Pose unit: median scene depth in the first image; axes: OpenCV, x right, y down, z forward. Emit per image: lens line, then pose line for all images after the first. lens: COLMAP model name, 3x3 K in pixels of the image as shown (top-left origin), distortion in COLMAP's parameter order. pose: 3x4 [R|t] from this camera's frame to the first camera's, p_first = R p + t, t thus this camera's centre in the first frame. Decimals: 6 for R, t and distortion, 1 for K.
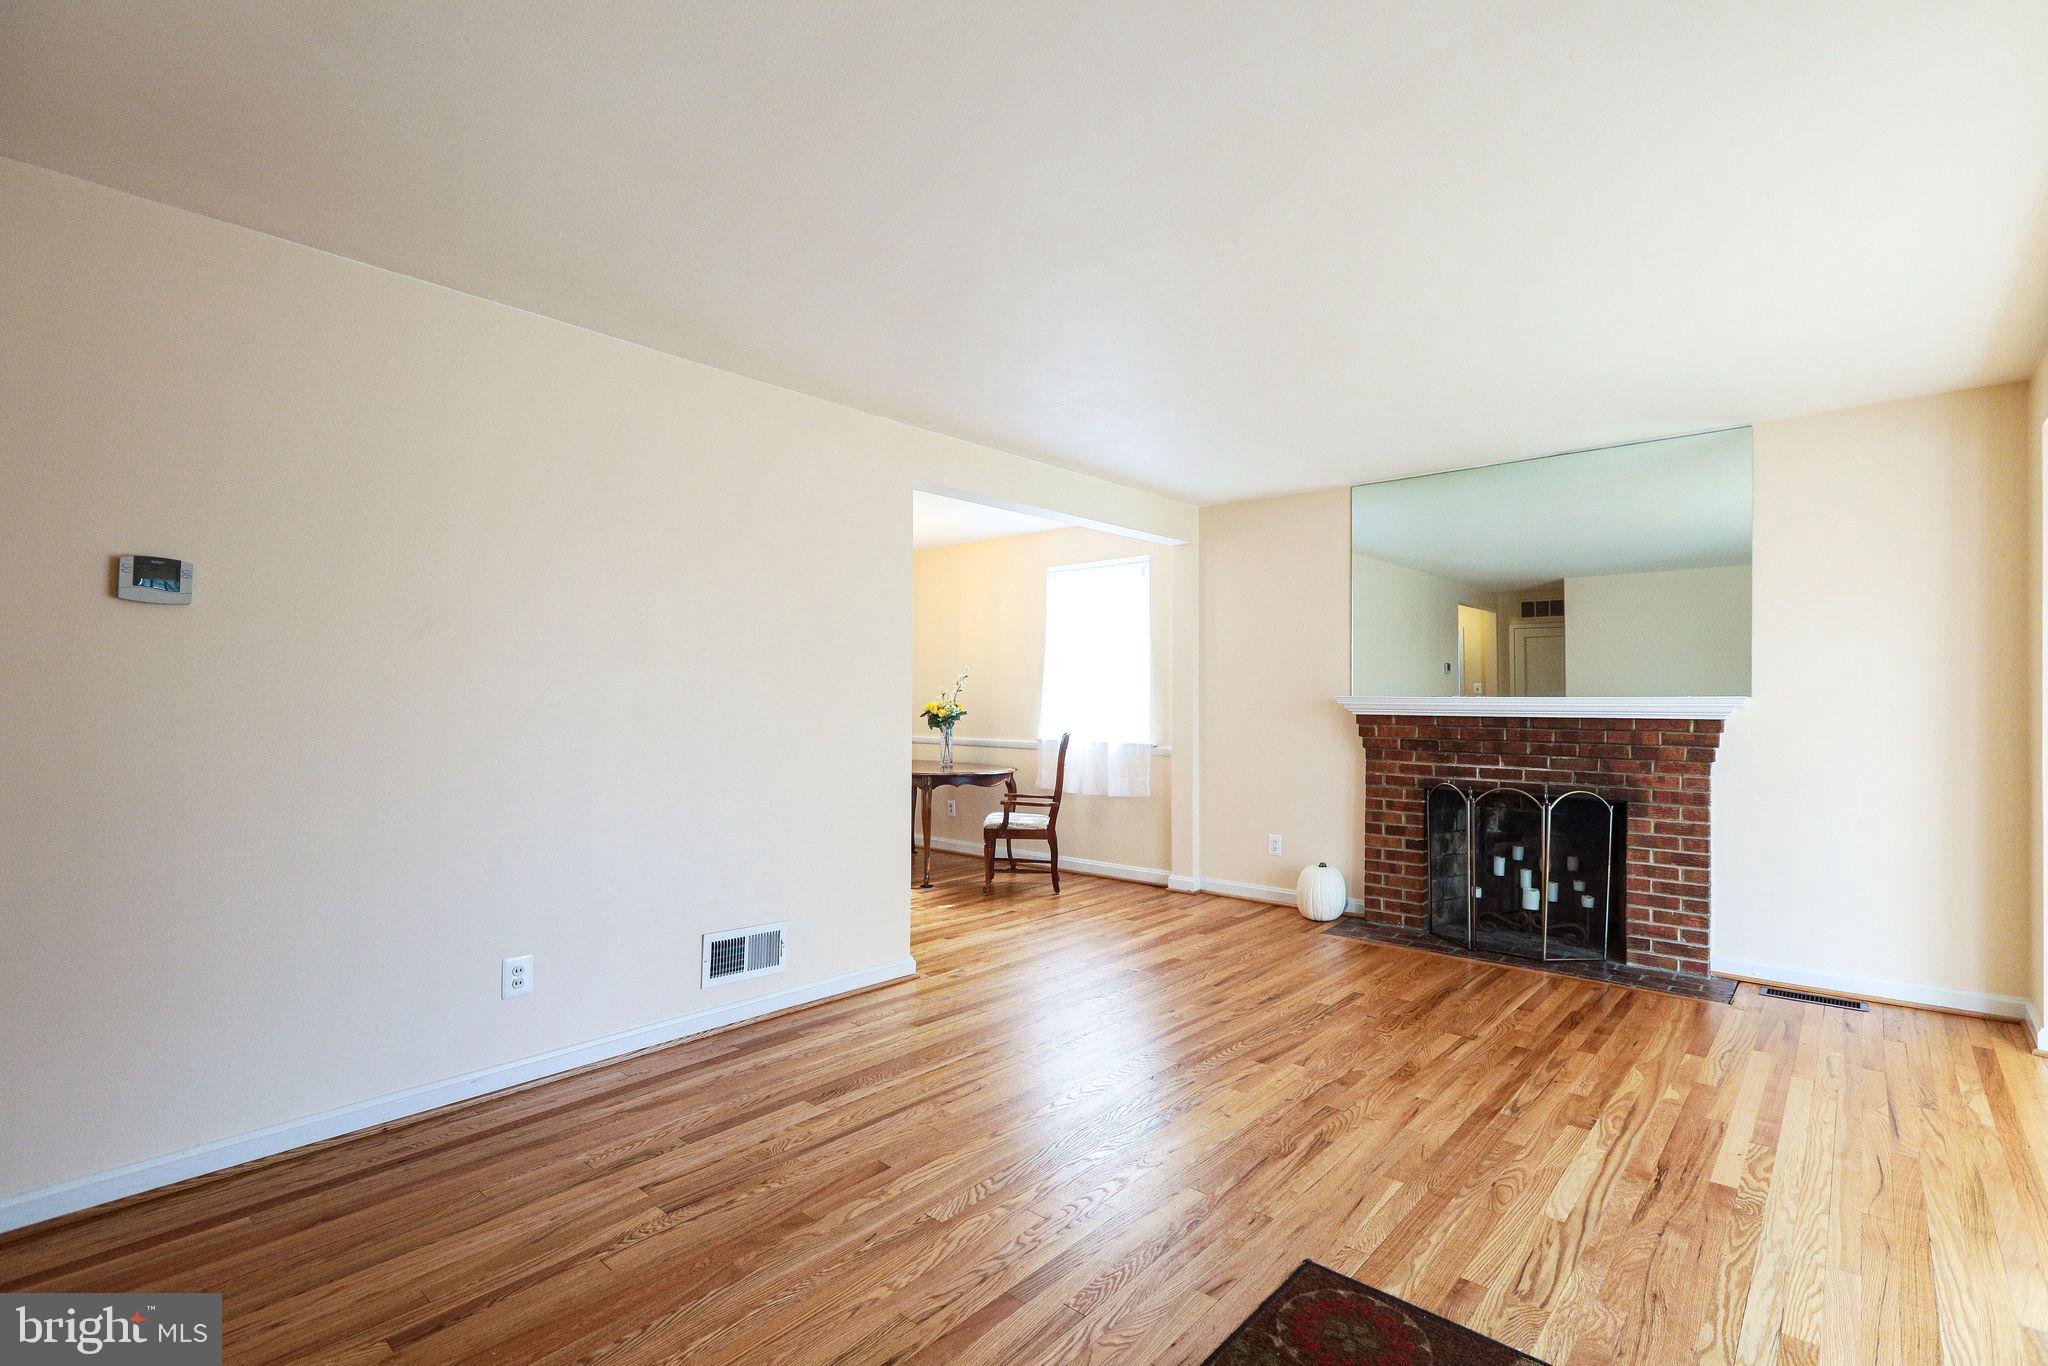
lens RADIAL K [[914.8, 0, 1022.5], [0, 914.8, 717.0], [0, 0, 1]] dist [-0.000911, 0.000128]
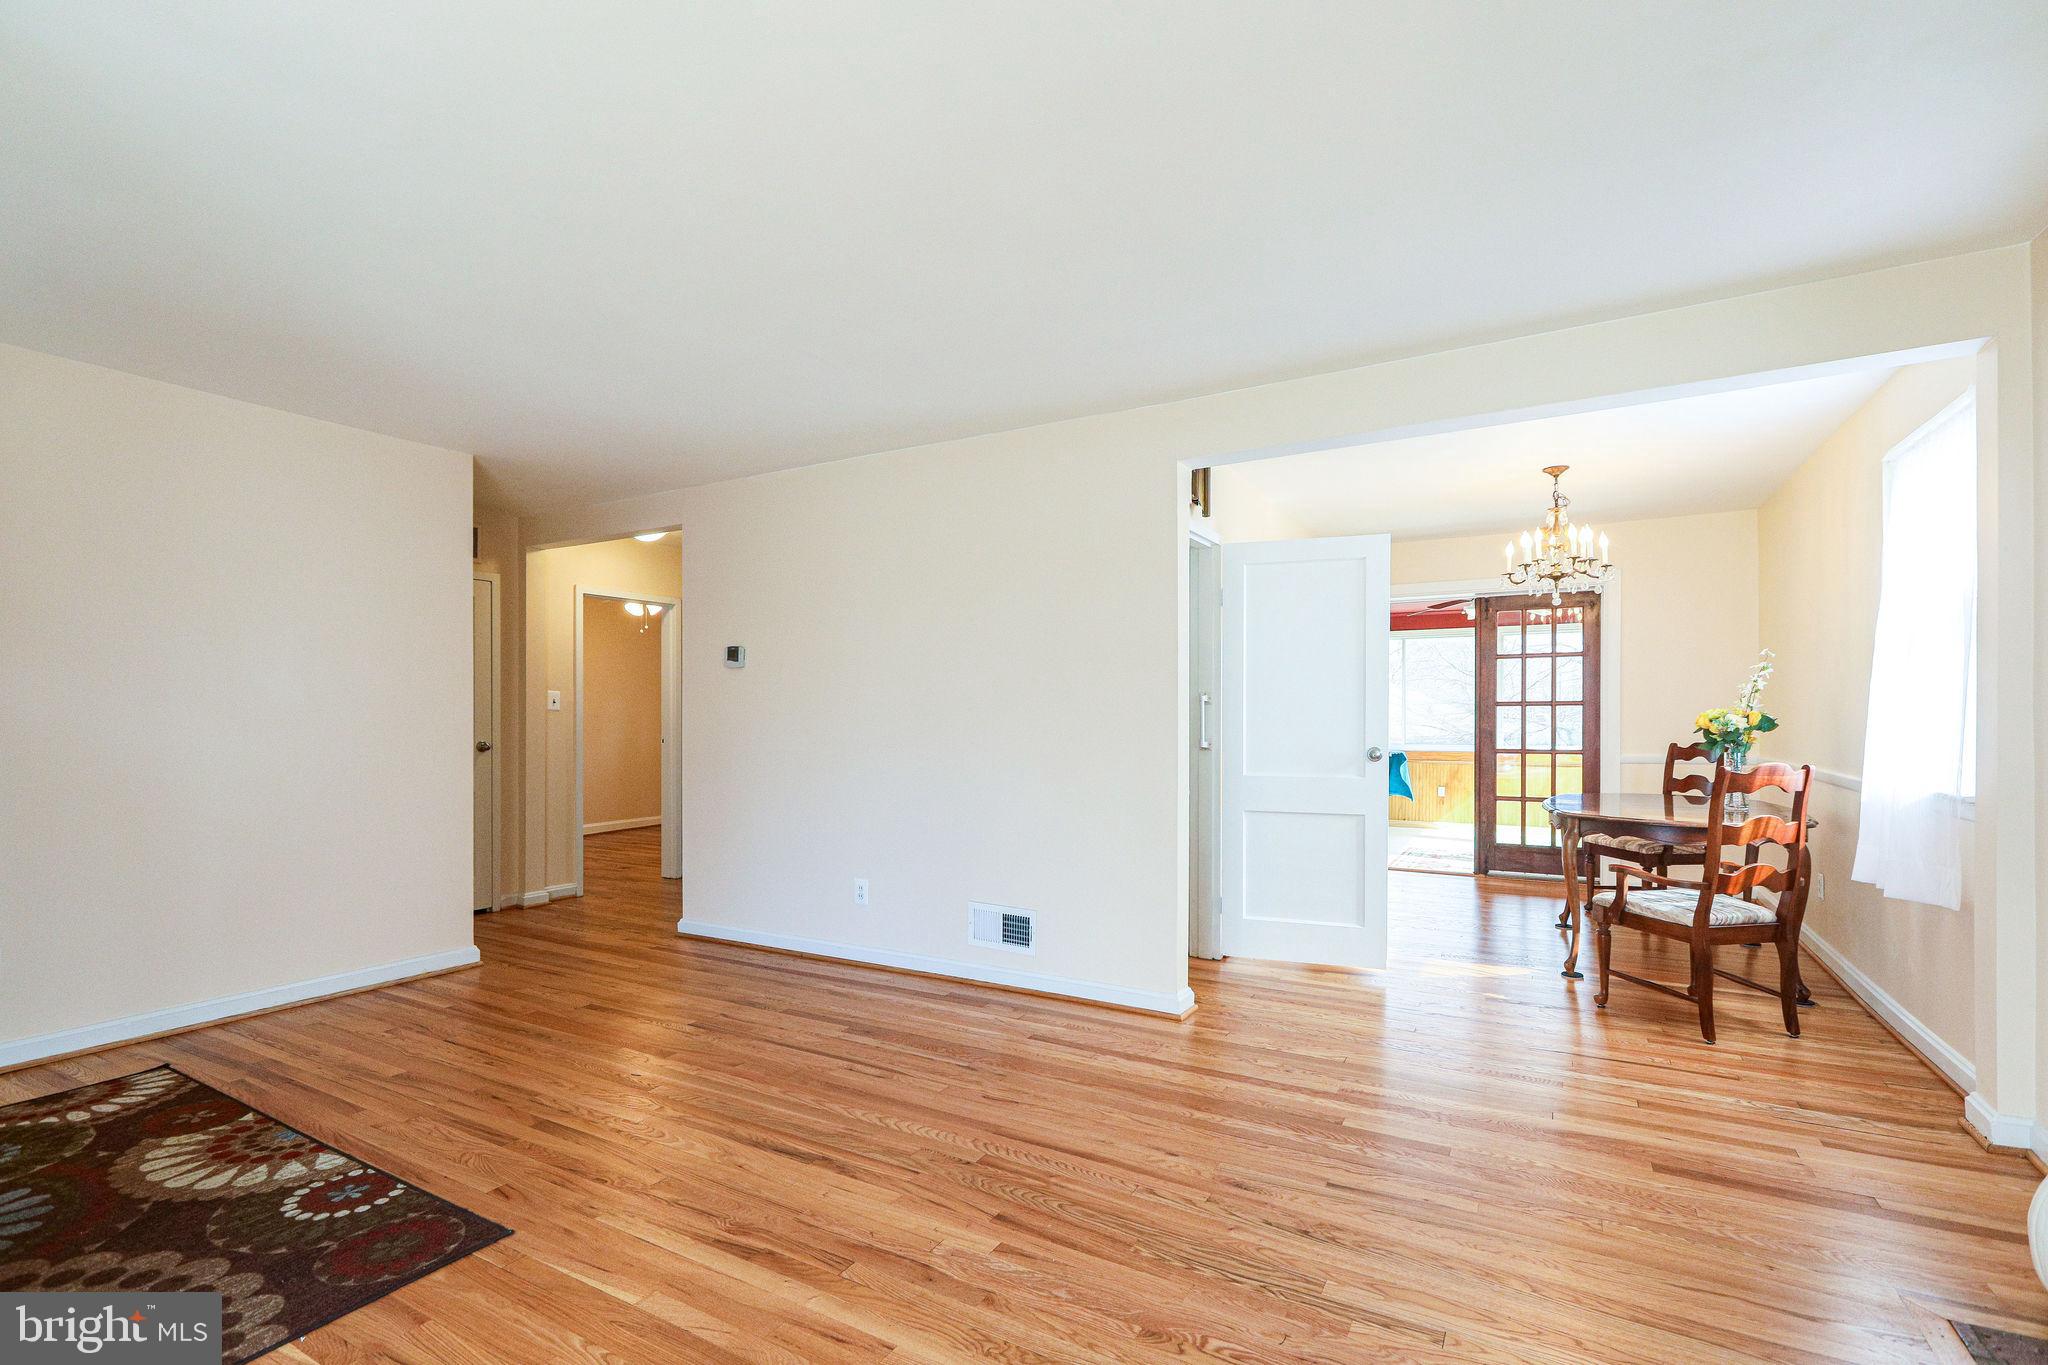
lens RADIAL K [[914.8, 0, 1022.5], [0, 914.8, 716.5], [0, 0, 1]] dist [-0.000911, 0.000128]
pose [[0.228636, -0.001635, -0.973511, 0.727545], [-0.011976, 0.999918, -0.004493, -0.006538], [0.973438, 0.012686, 0.228598, 0.647580]]
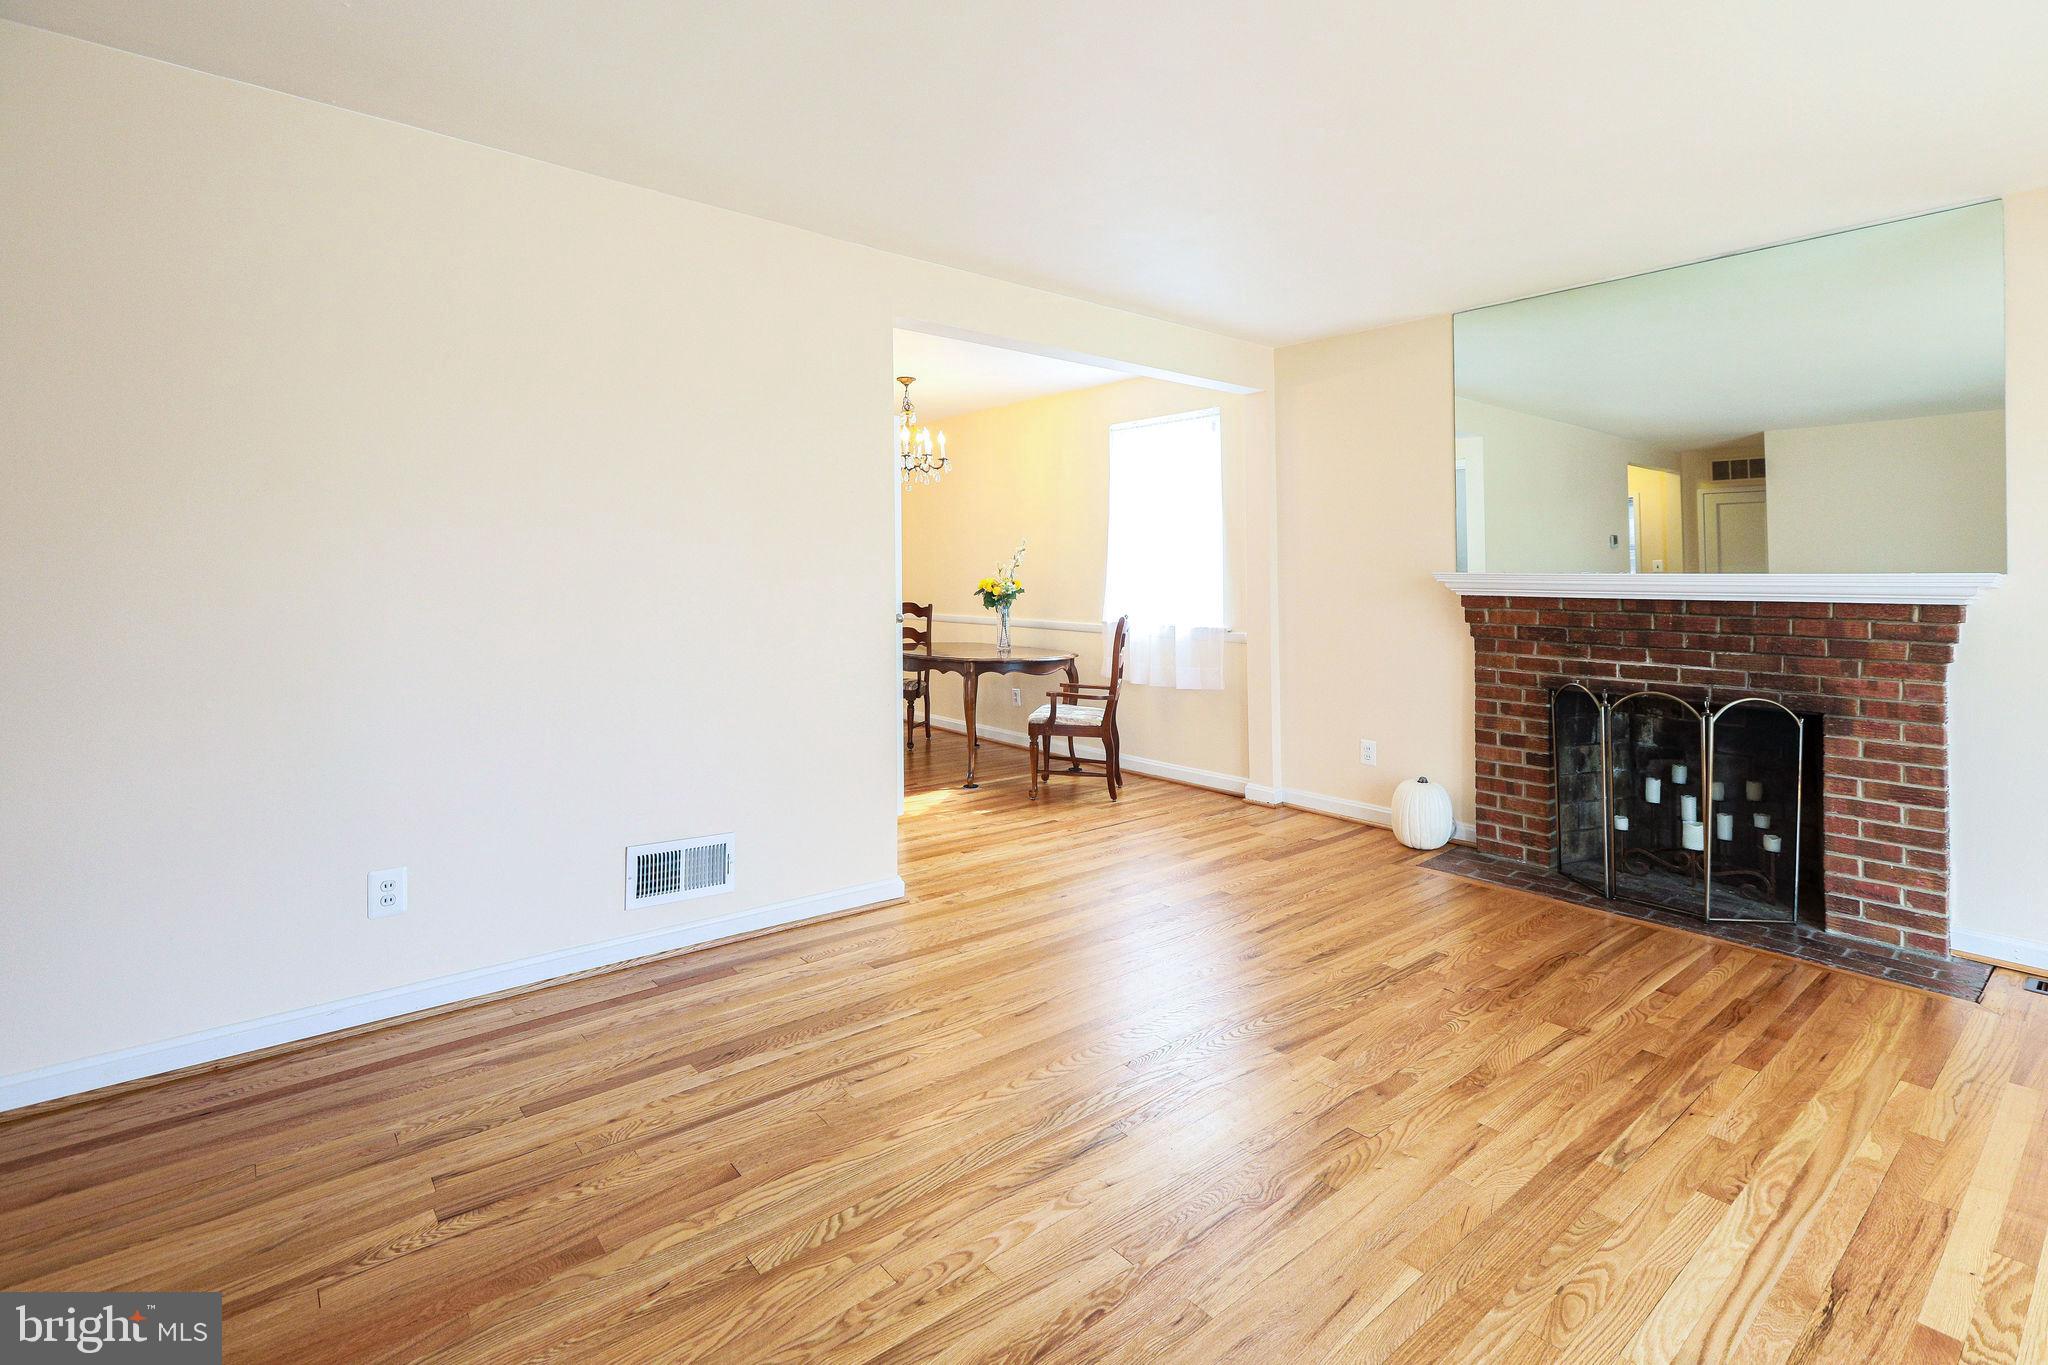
lens RADIAL K [[957.0, 0, 1032.3], [0, 957.0, 568.0], [0, 0, 1]] dist [0.000823, -0.000059]
pose [[0.990561, 0.002592, -0.137047, 0.127150], [-0.006560, 0.999572, -0.028508, -0.000789], [0.136915, 0.029138, 0.990154, 0.129585]]
